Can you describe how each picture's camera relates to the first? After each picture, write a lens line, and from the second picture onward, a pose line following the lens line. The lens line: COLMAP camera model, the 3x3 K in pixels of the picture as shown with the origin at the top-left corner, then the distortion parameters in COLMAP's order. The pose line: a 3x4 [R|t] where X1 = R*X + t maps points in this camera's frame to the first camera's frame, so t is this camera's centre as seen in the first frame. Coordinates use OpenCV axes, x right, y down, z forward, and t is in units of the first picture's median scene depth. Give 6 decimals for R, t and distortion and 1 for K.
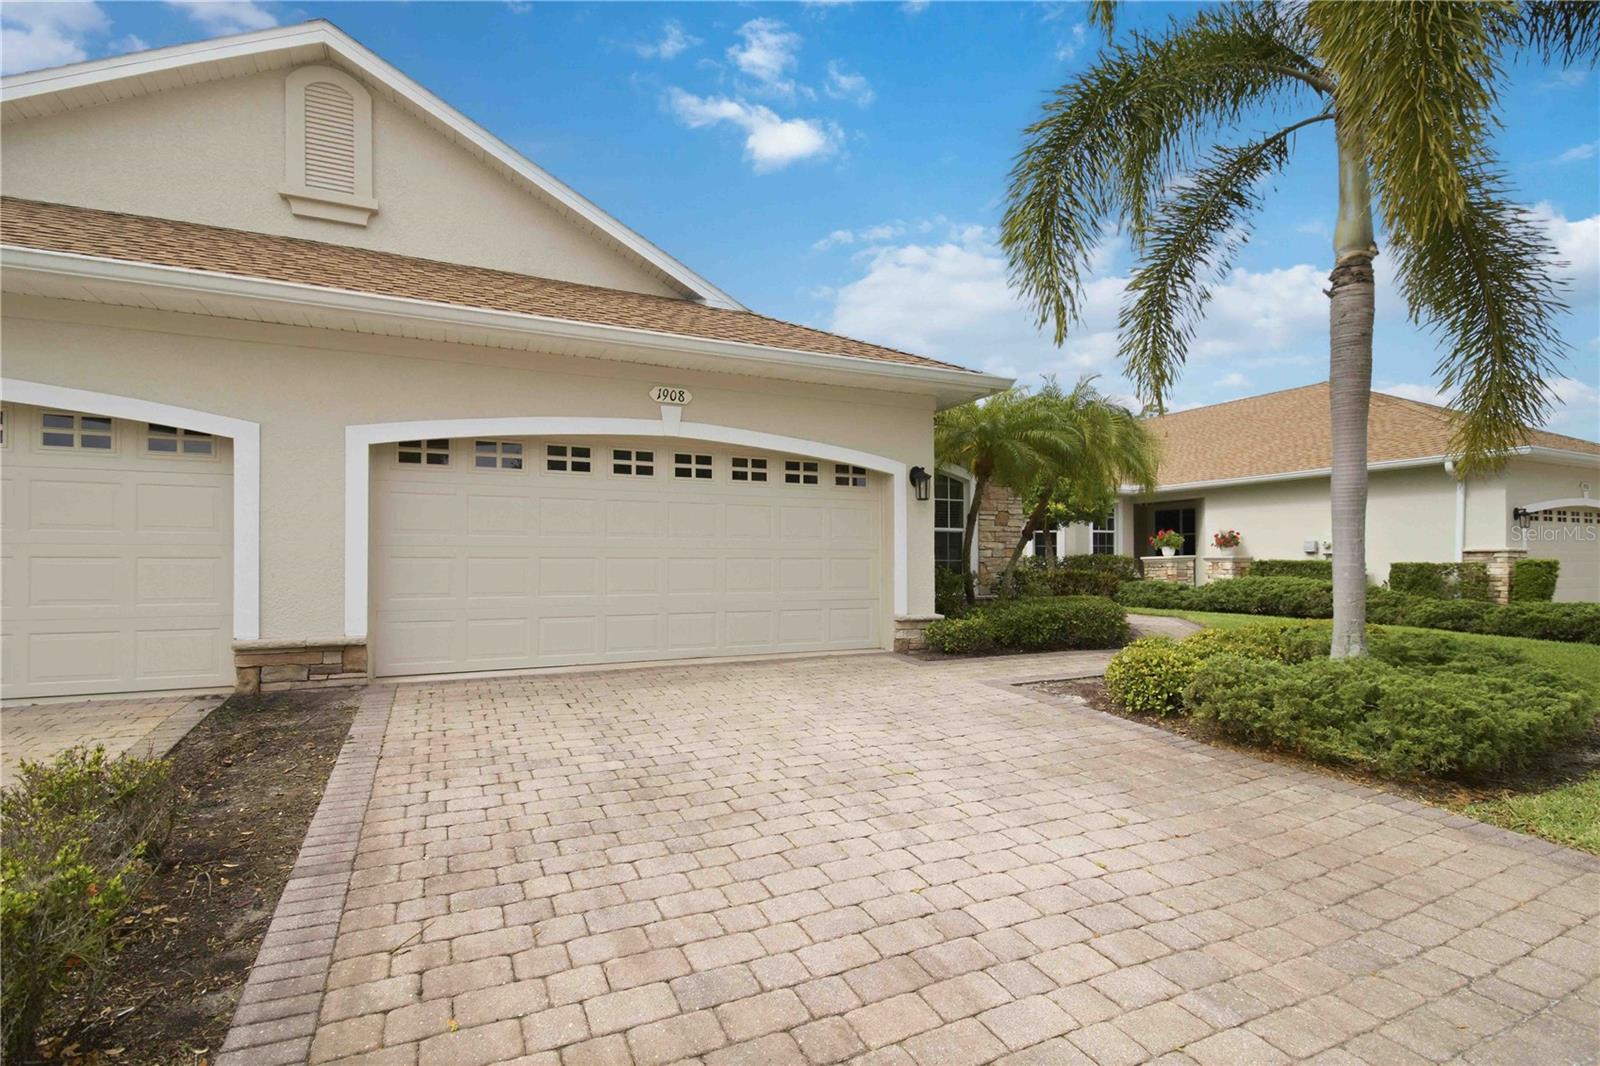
lens RADIAL K [[763.9, 0, 800.2], [0, 763.9, 558.0], [0, 0, 1]] dist [0.022637, -0.016769]
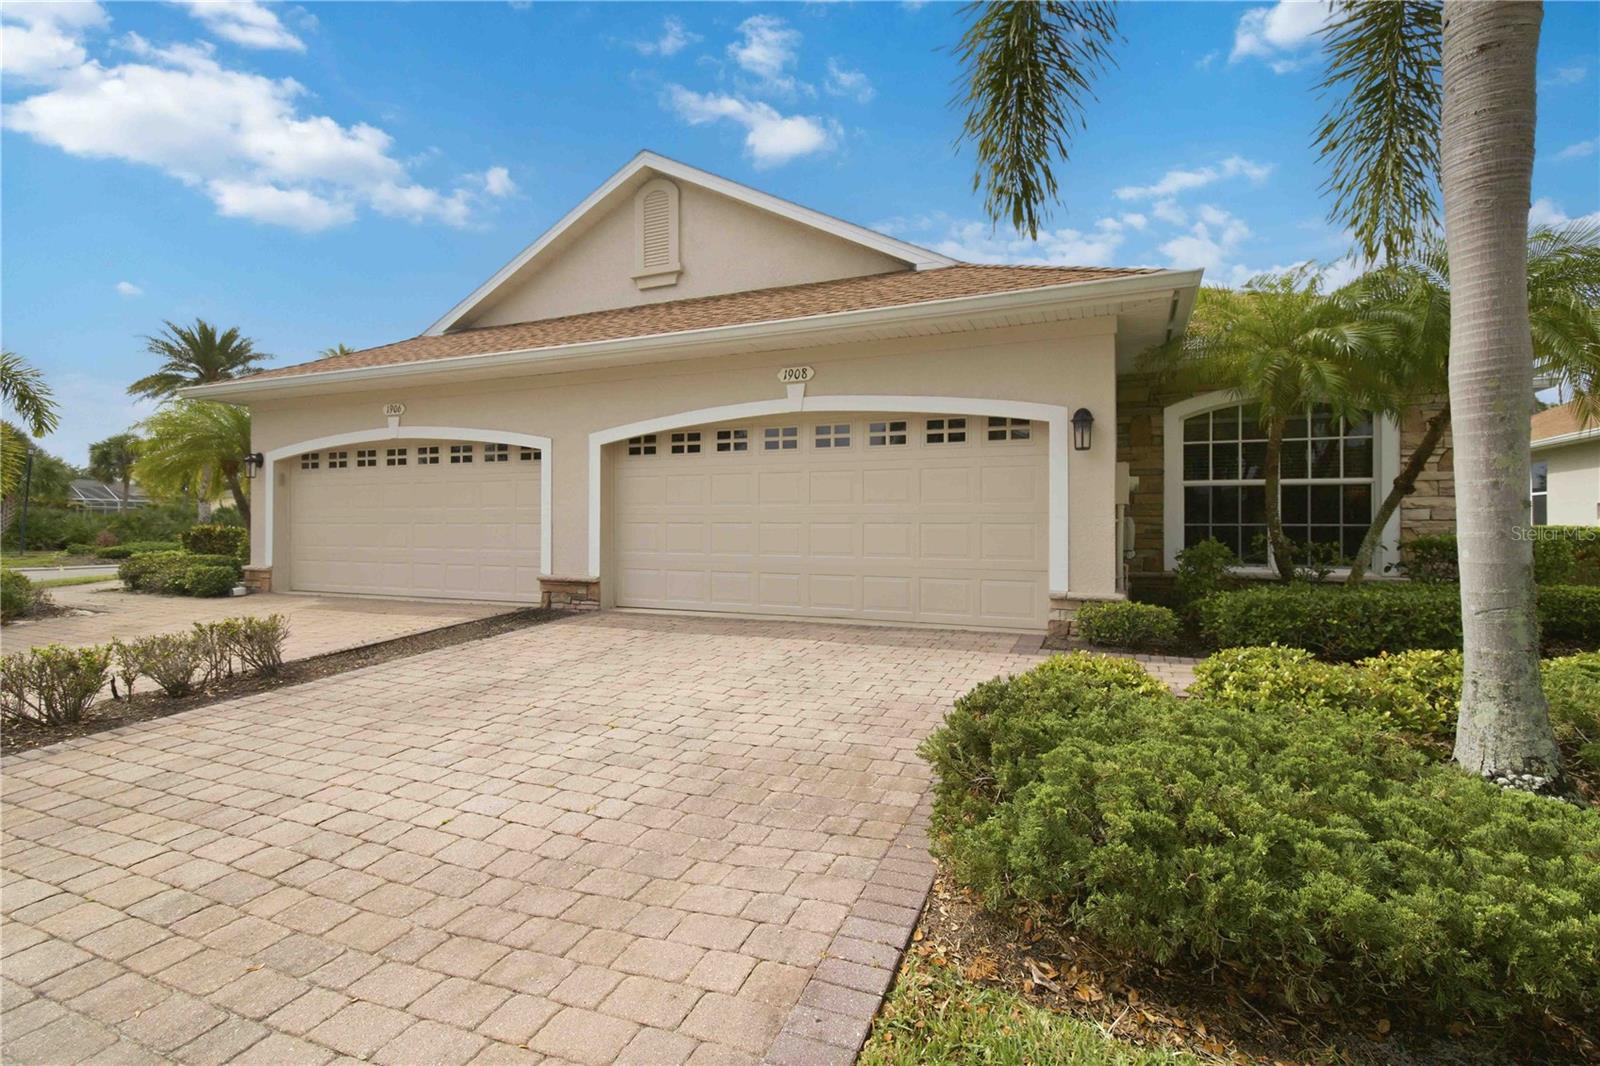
lens RADIAL K [[739.9, 0, 800.7], [0, 739.9, 525.7], [0, 0, 1]] dist [0.020583, -0.015099]
pose [[0.661976, 0.001029, -0.749524, 0.683283], [0.002323, 0.999991, 0.003425, 0.000528], [0.749521, -0.004008, 0.661968, 0.328088]]
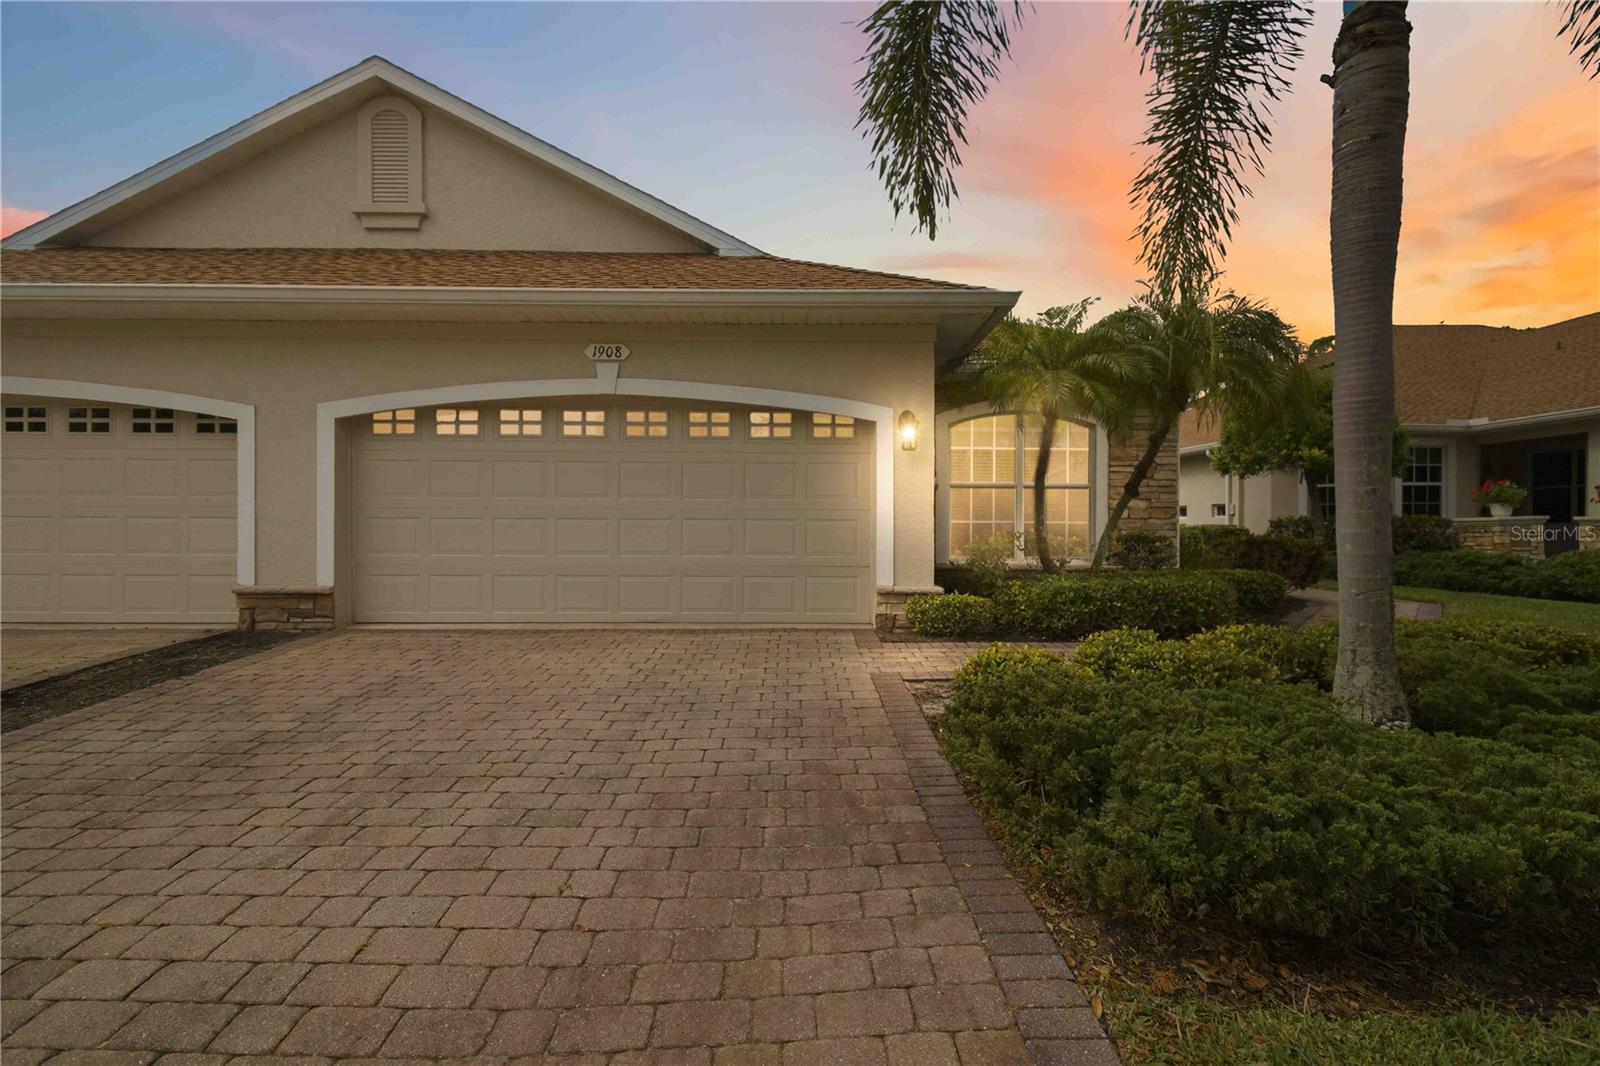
lens RADIAL K [[748.9, 0, 800.4], [0, 748.9, 526.6], [0, 0, 1]] dist [0.022427, -0.015655]
pose [[0.907108, 0.005773, -0.420858, 0.496991], [-0.001499, 0.999944, 0.010484, -0.000384], [0.420895, -0.008879, 0.907066, 0.252899]]
